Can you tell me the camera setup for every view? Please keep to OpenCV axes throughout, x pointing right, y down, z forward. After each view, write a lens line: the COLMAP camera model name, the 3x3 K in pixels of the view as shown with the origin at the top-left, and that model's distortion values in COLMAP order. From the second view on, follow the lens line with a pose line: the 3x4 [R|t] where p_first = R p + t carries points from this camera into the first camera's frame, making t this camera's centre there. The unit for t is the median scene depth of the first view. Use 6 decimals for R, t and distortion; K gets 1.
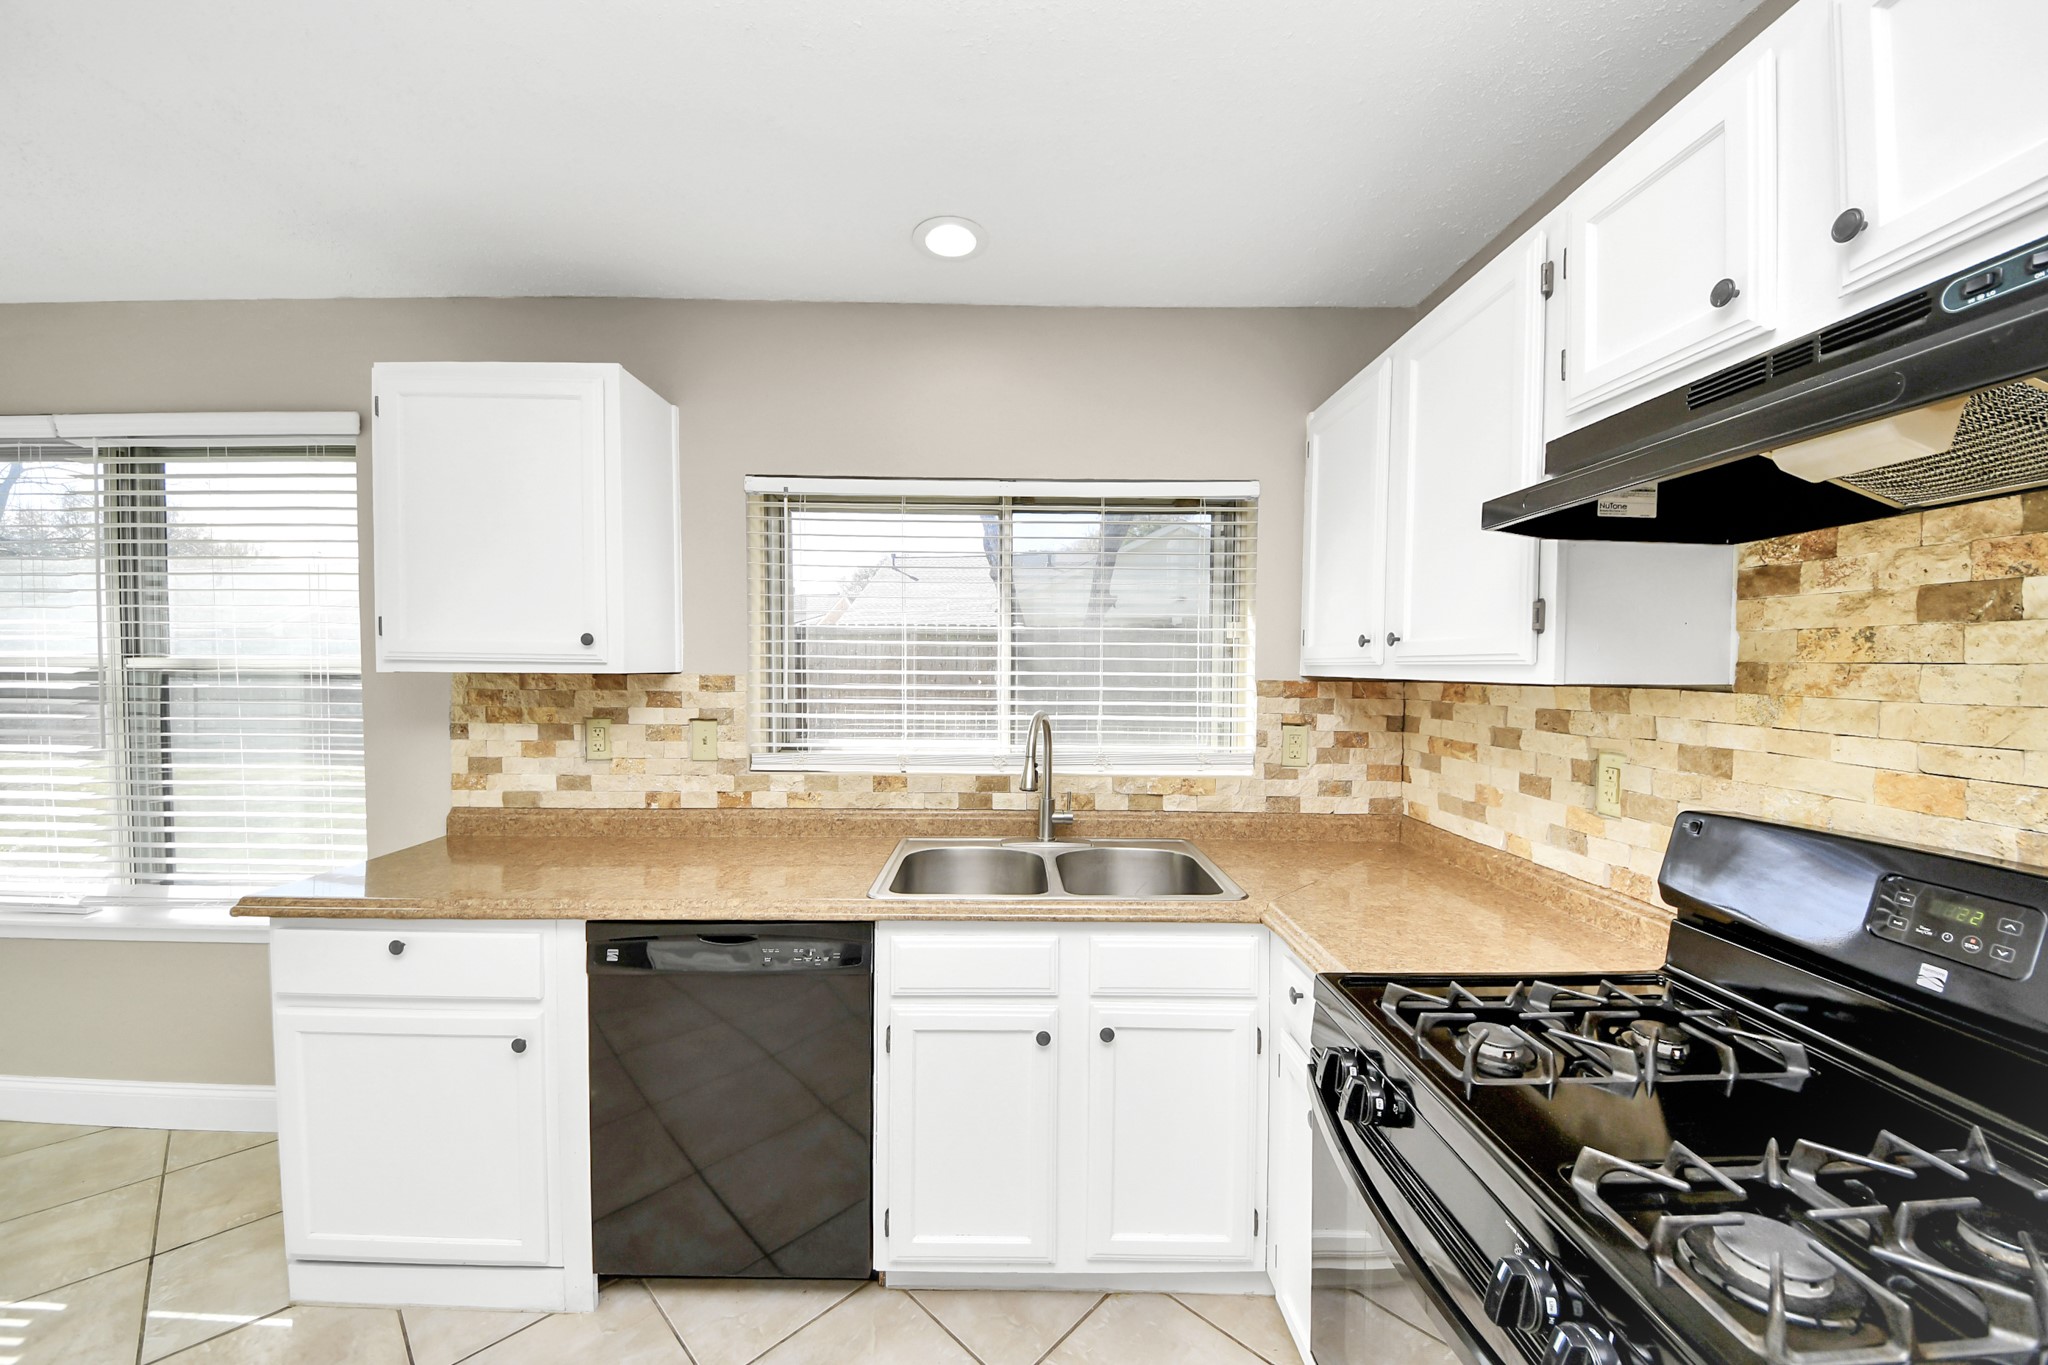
lens RADIAL K [[730.5, 0, 1017.1], [0, 730.5, 688.9], [0, 0, 1]] dist [0.029877, -0.020297]
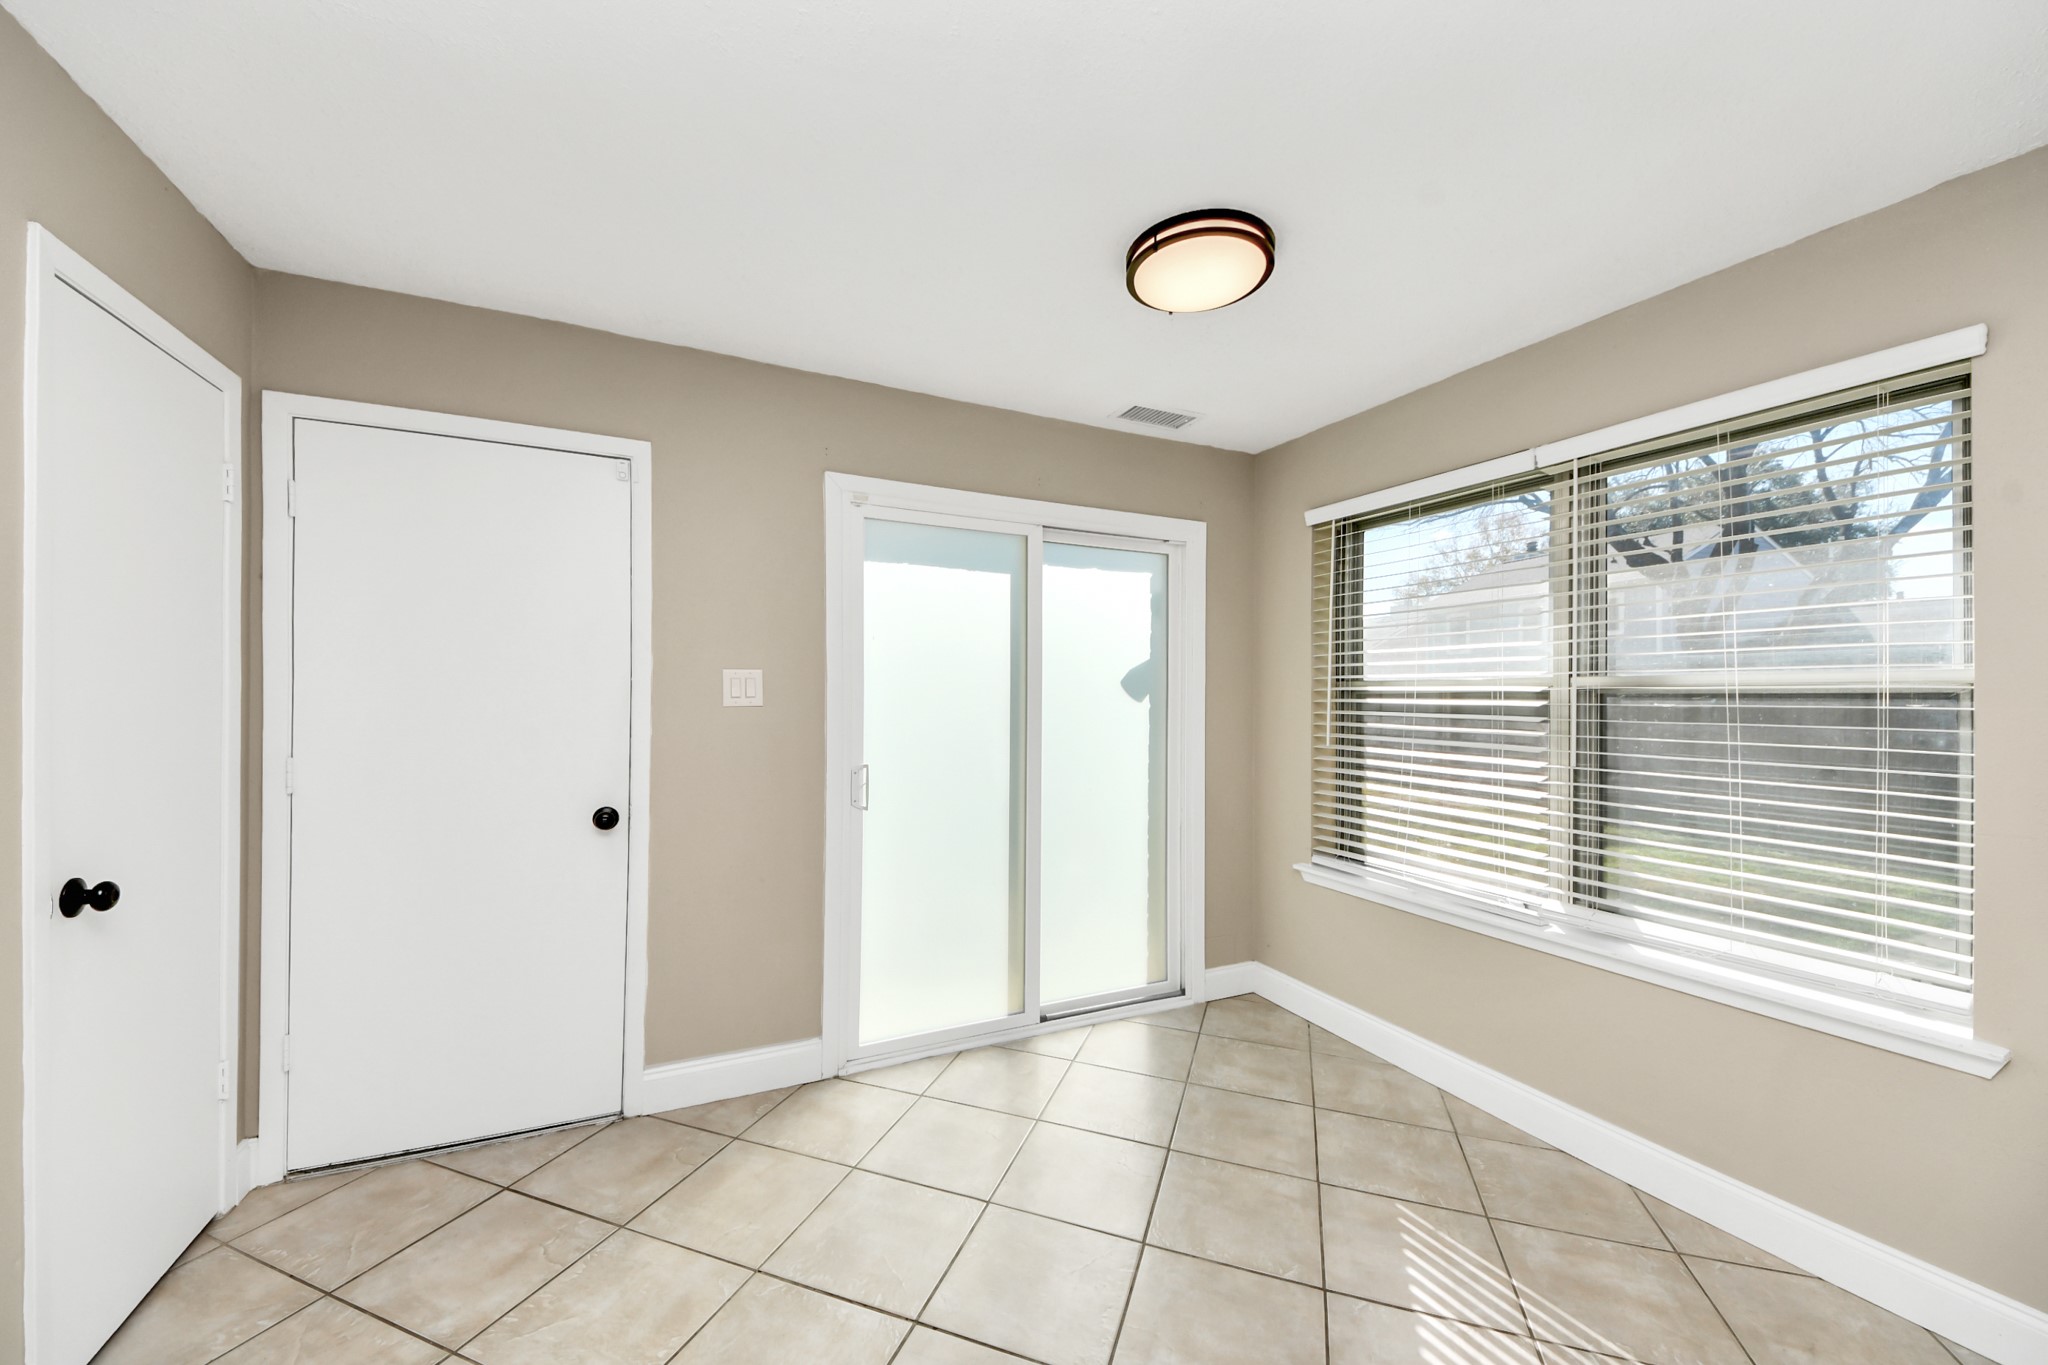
lens RADIAL K [[753.7, 0, 1028.2], [0, 753.7, 694.2], [0, 0, 1]] dist [0.032231, -0.022661]
pose [[0.419497, -0.006137, -0.907736, -0.606701], [-0.038580, 0.998953, -0.024583, 0.037784], [0.906937, 0.045333, 0.418821, -0.124232]]
